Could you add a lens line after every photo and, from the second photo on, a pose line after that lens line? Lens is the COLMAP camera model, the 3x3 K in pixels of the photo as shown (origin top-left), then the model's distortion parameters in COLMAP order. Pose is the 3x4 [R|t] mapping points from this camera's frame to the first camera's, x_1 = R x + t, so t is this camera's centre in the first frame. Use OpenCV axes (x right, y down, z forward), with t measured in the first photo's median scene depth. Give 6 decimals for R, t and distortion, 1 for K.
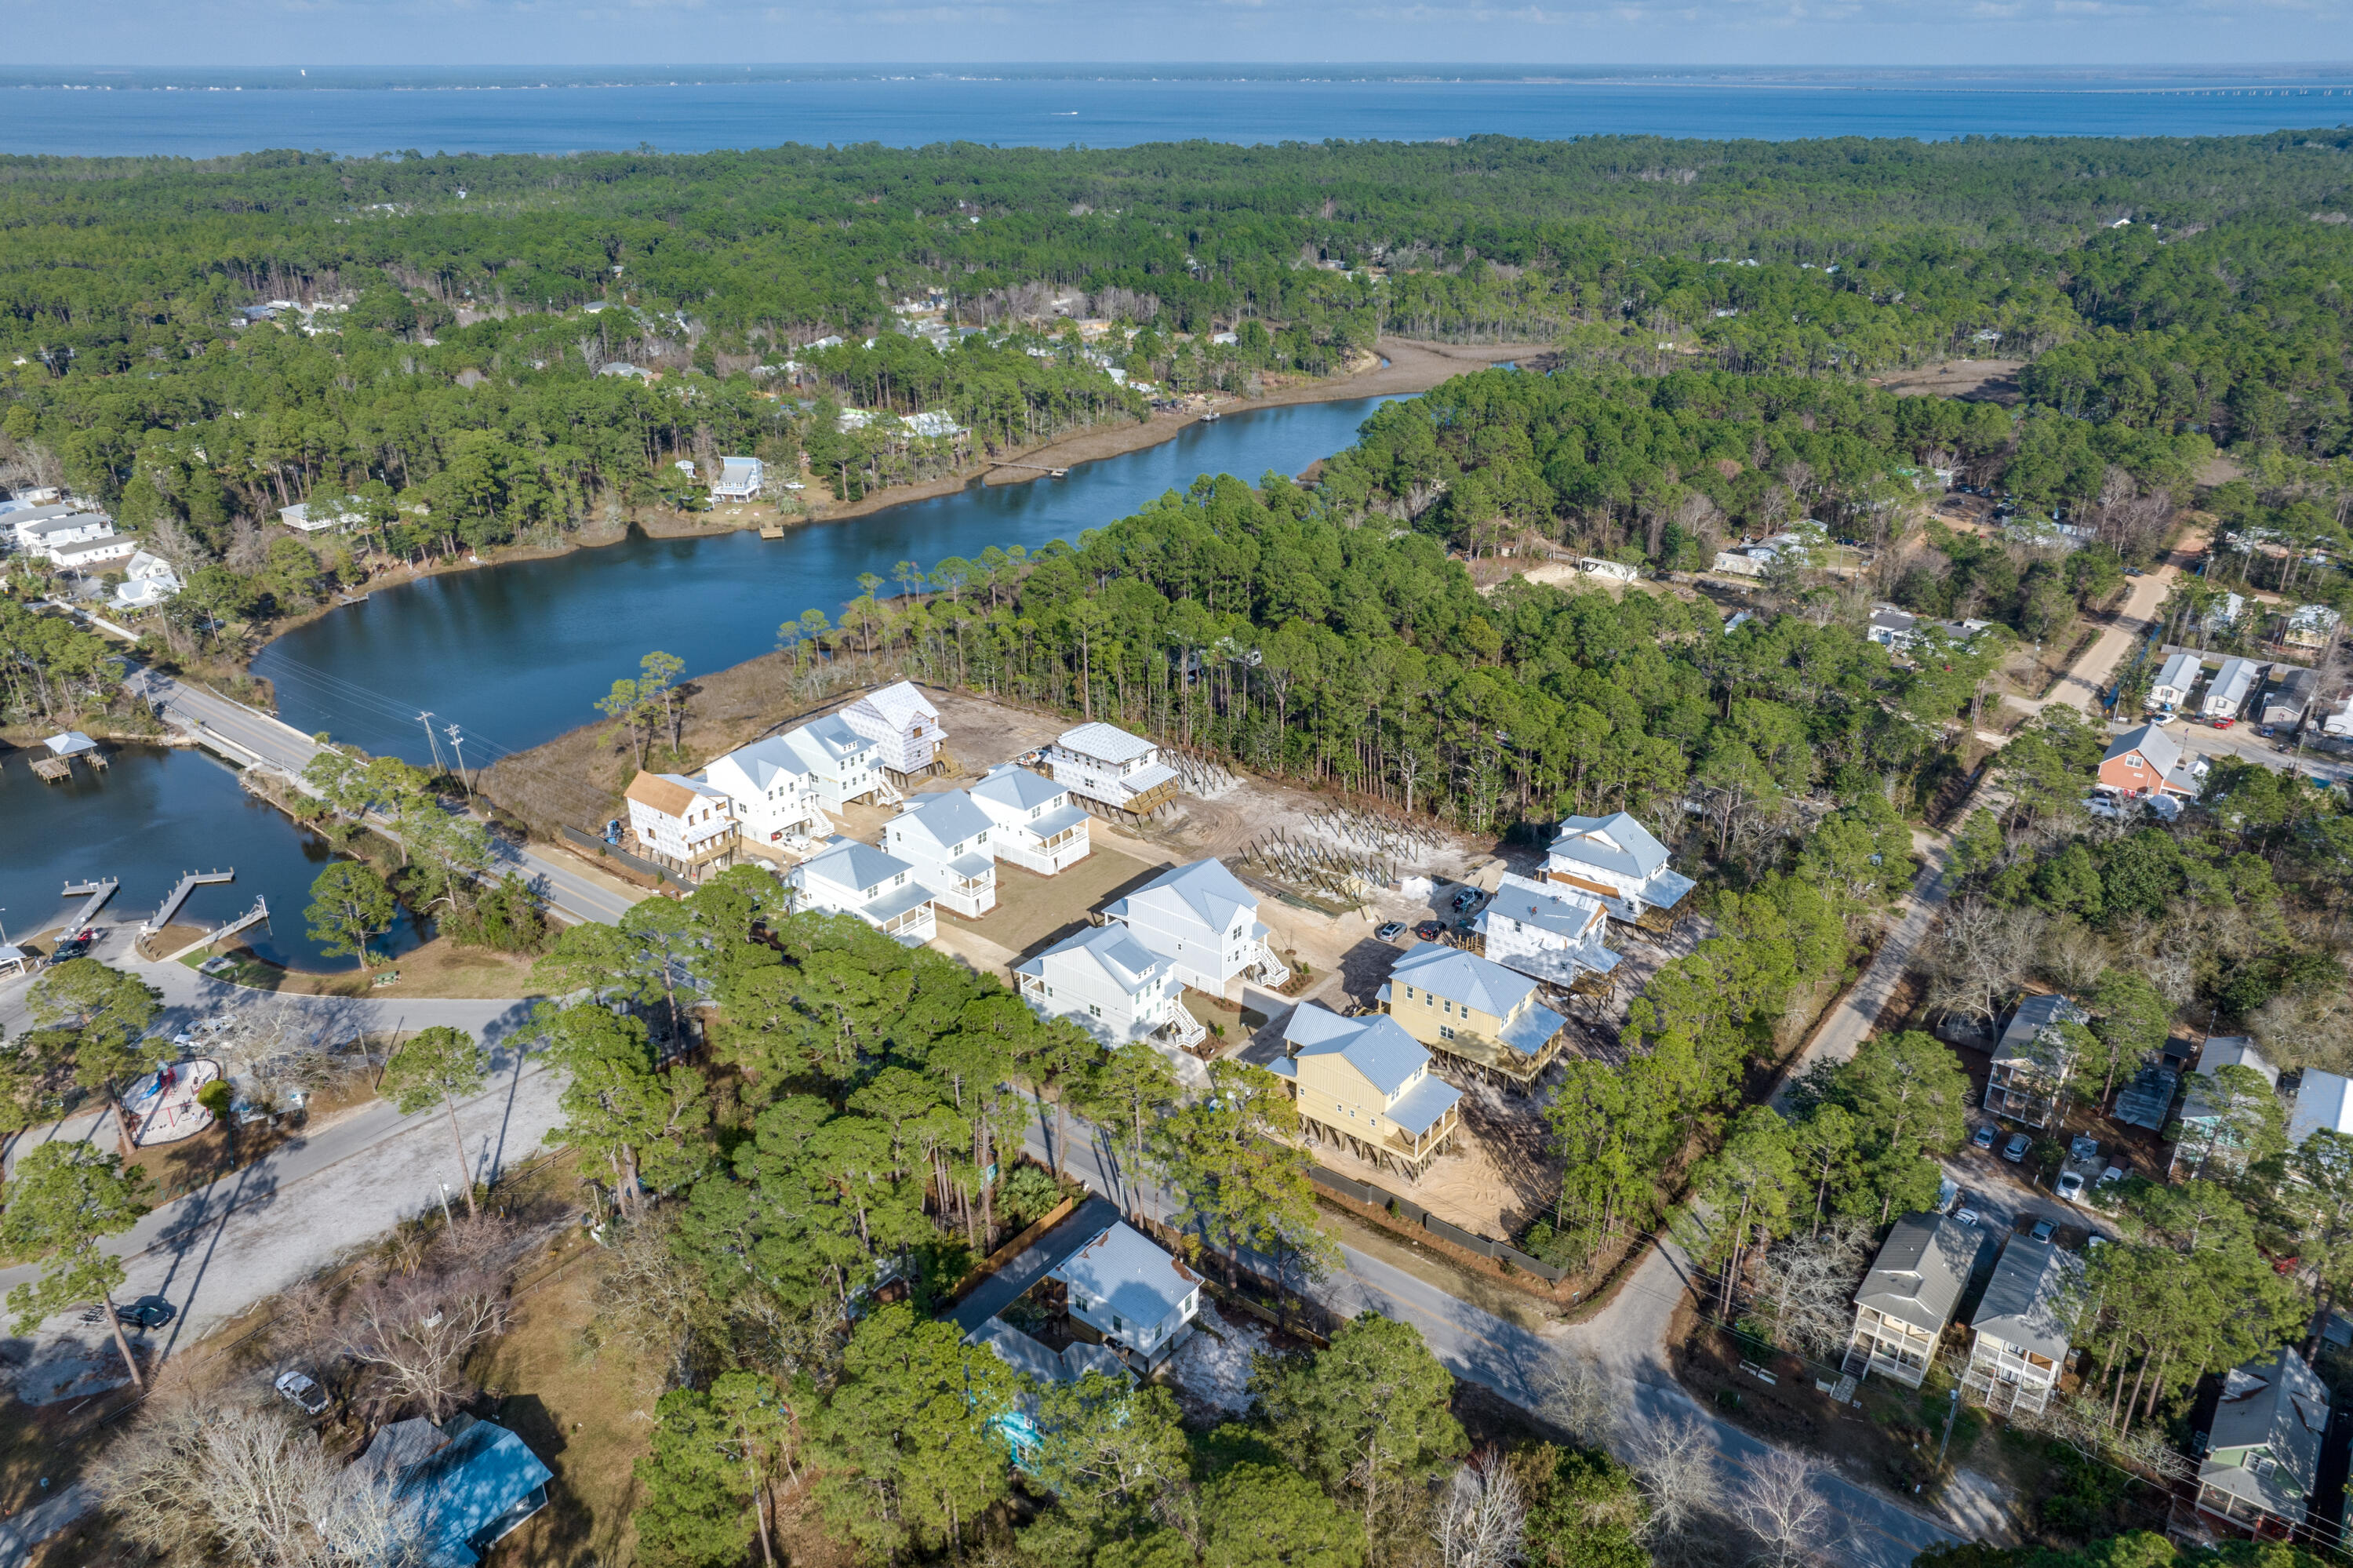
lens RADIAL K [[1624.9, 0, 1179.8], [0, 1624.9, 725.8], [0, 0, 1]] dist [0.007619, -0.043328]
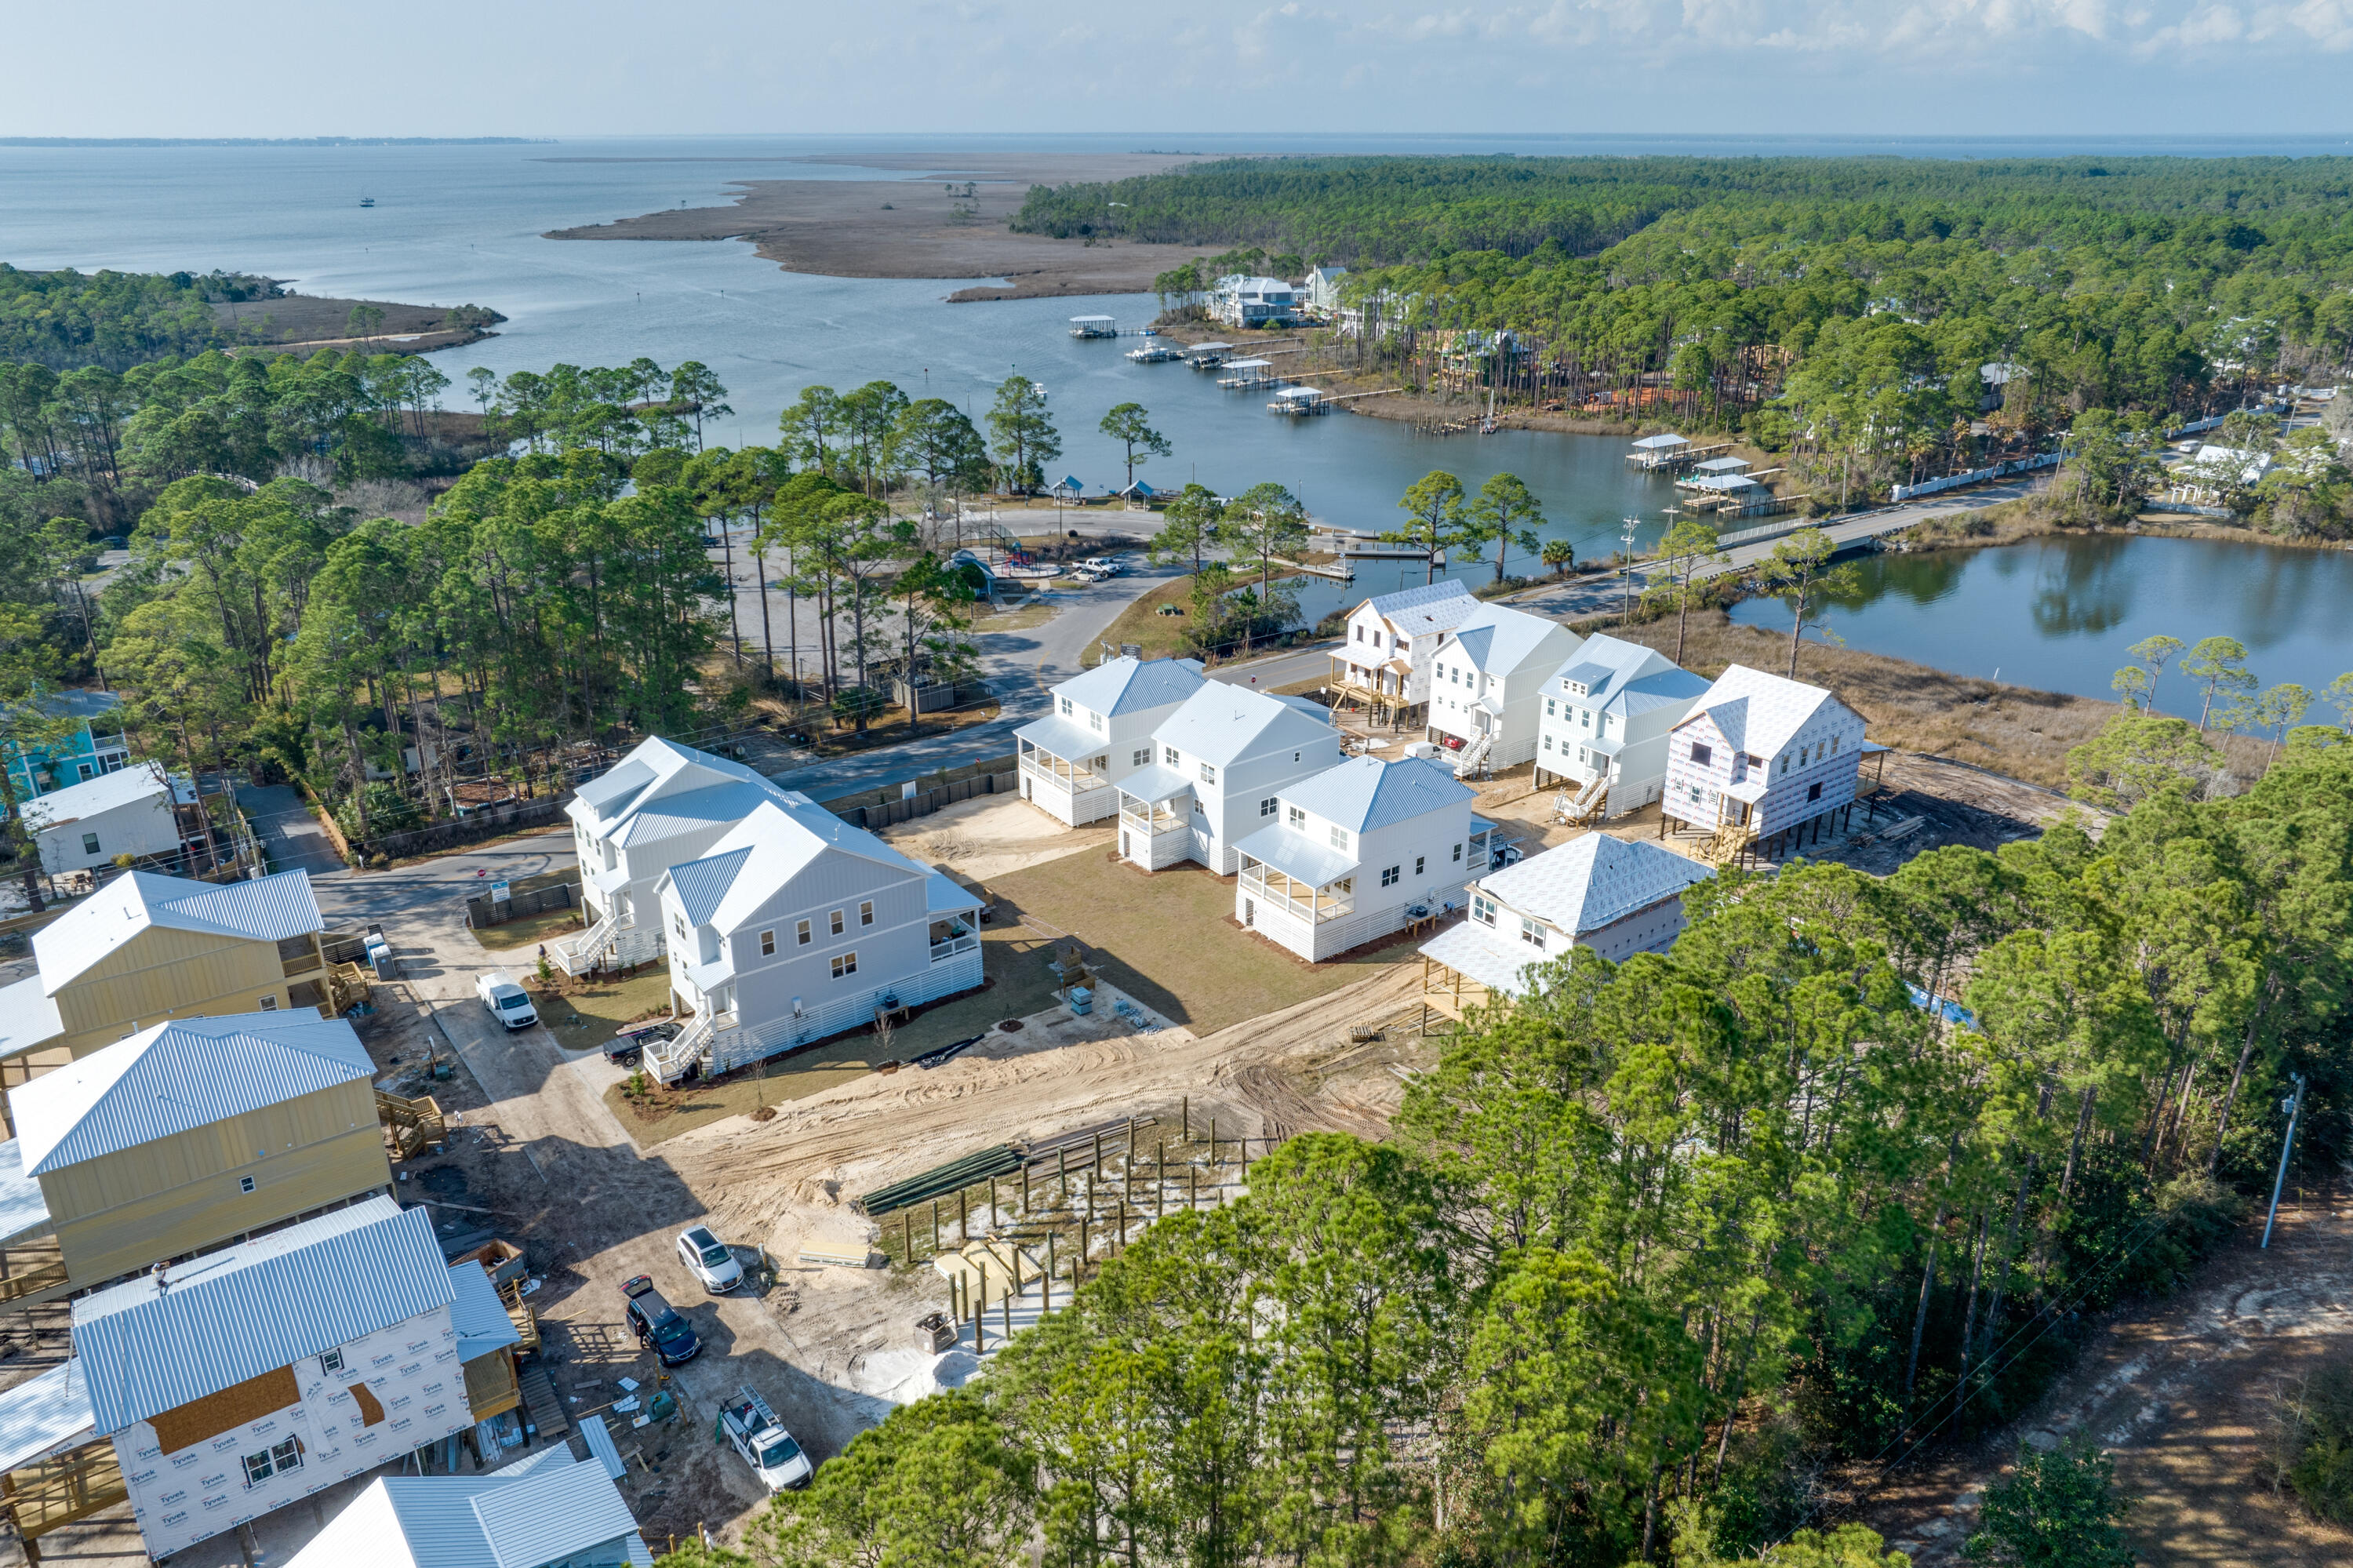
lens RADIAL K [[1646.9, 0, 1178.0], [0, 1646.9, 751.9], [0, 0, 1]] dist [-0.006177, -0.004558]
pose [[-0.259924, 0.341580, -0.903196, 0.382096], [-0.362330, 0.832502, 0.419116, -0.168137], [0.895074, 0.436193, -0.092622, 0.979416]]
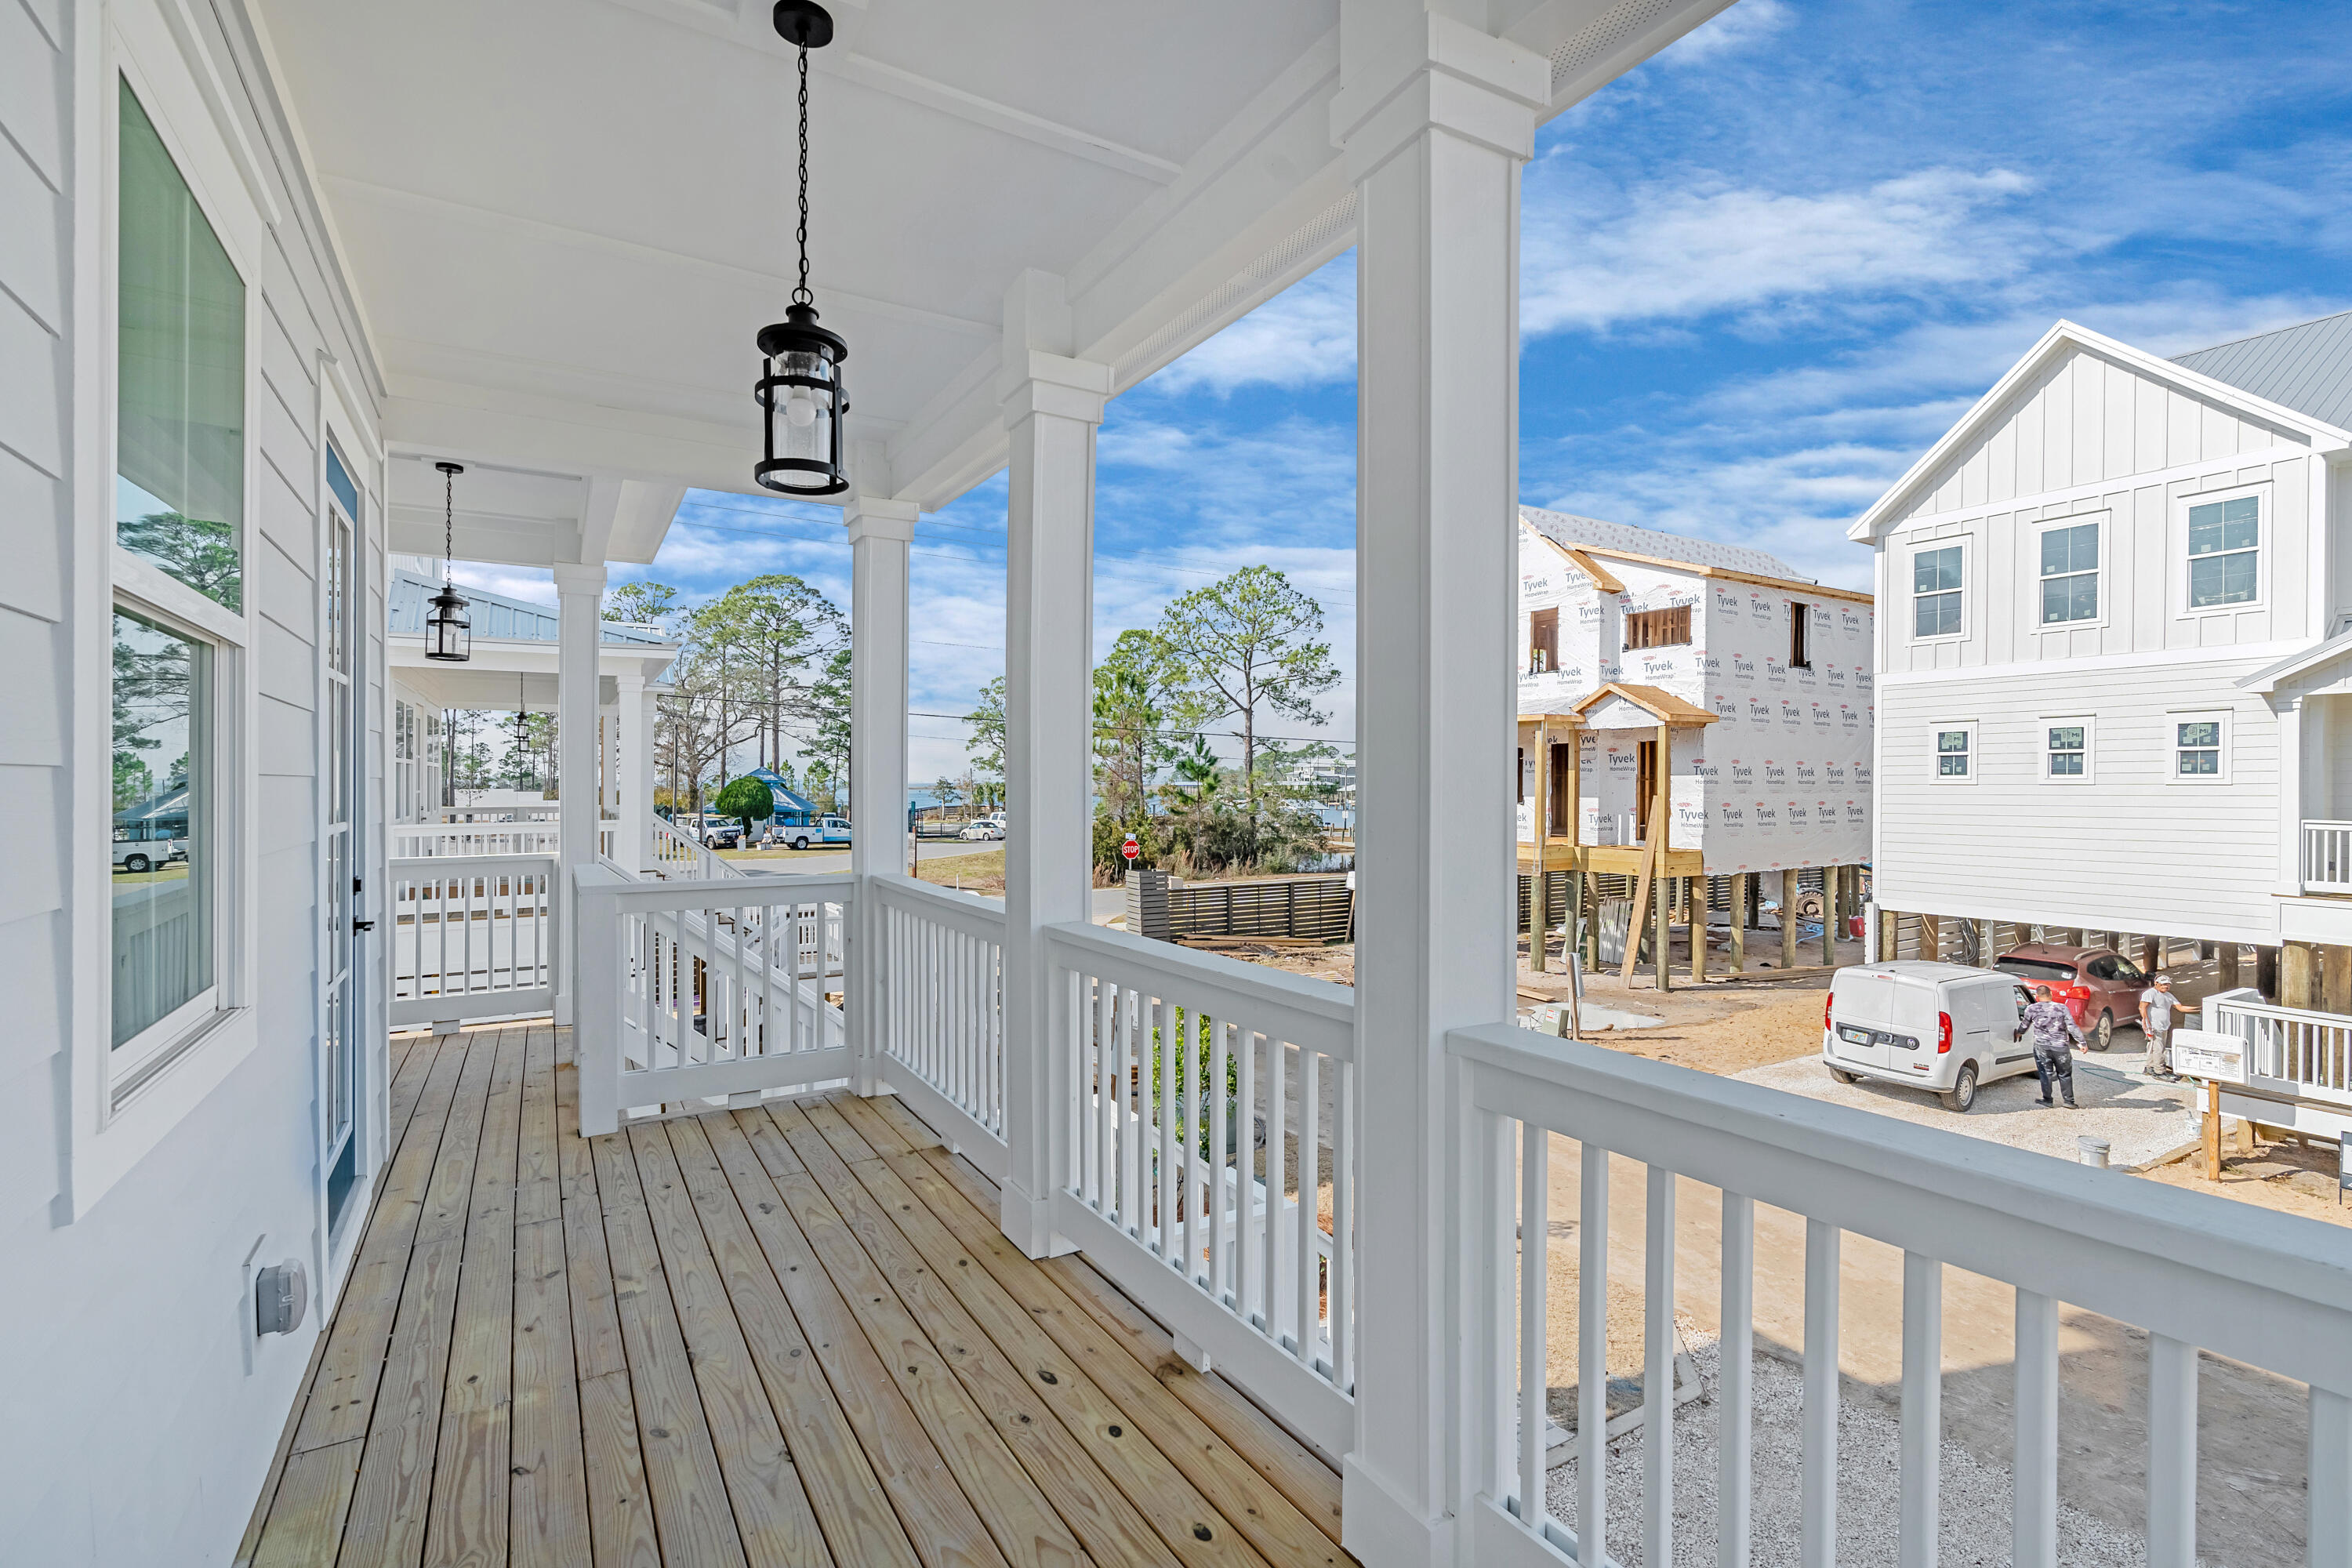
lens RADIAL K [[1083.2, 0, 1176.0], [0, 1083.2, 784.0], [0, 0, 1]] dist [-0.001640, 0.000129]
pose [[-0.372977, -0.003108, -0.927835, -0.153107], [-0.351529, 0.925919, 0.138209, 0.065290], [0.858671, 0.377710, -0.346439, 0.982253]]
